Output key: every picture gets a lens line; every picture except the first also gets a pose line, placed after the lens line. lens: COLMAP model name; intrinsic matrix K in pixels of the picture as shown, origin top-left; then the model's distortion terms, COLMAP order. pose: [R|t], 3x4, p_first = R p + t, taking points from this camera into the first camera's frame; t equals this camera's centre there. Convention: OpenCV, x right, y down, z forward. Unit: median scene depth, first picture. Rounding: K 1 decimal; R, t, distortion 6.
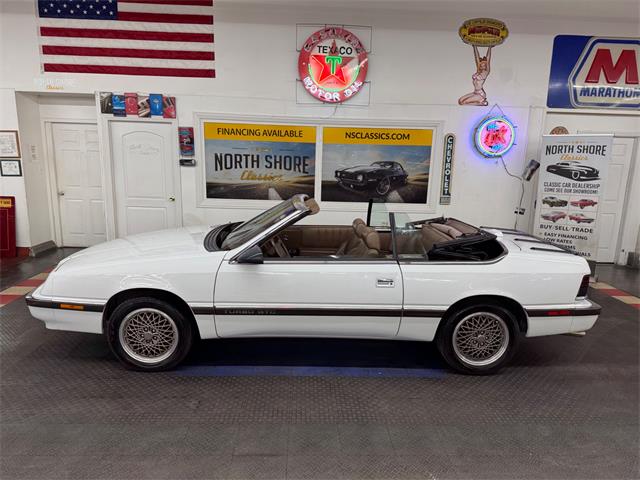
lens RADIAL K [[452.6, 0, 323.9], [0, 452.6, 242.0], [0, 0, 1]] dist [0.112731, -0.142117]
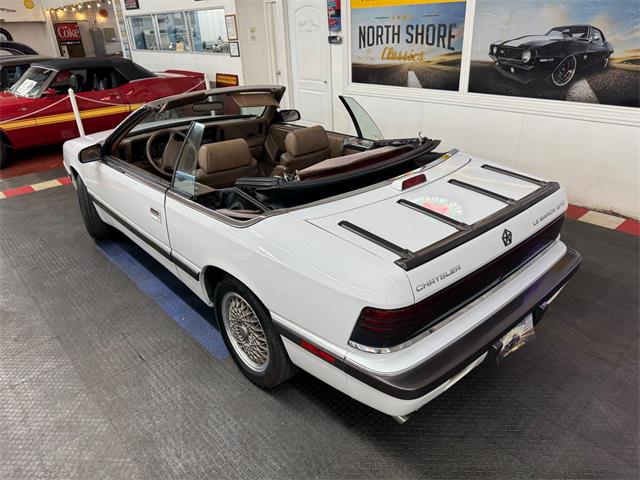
lens RADIAL K [[456.3, 0, 320.0], [0, 456.3, 240.0], [0, 0, 1]] dist [0.029528, -0.029447]
pose [[0.639085, 0.284918, -0.714417, 0.430177], [-0.095502, 0.951064, 0.293864, -0.060817], [0.763184, -0.119575, 0.635021, 0.360419]]
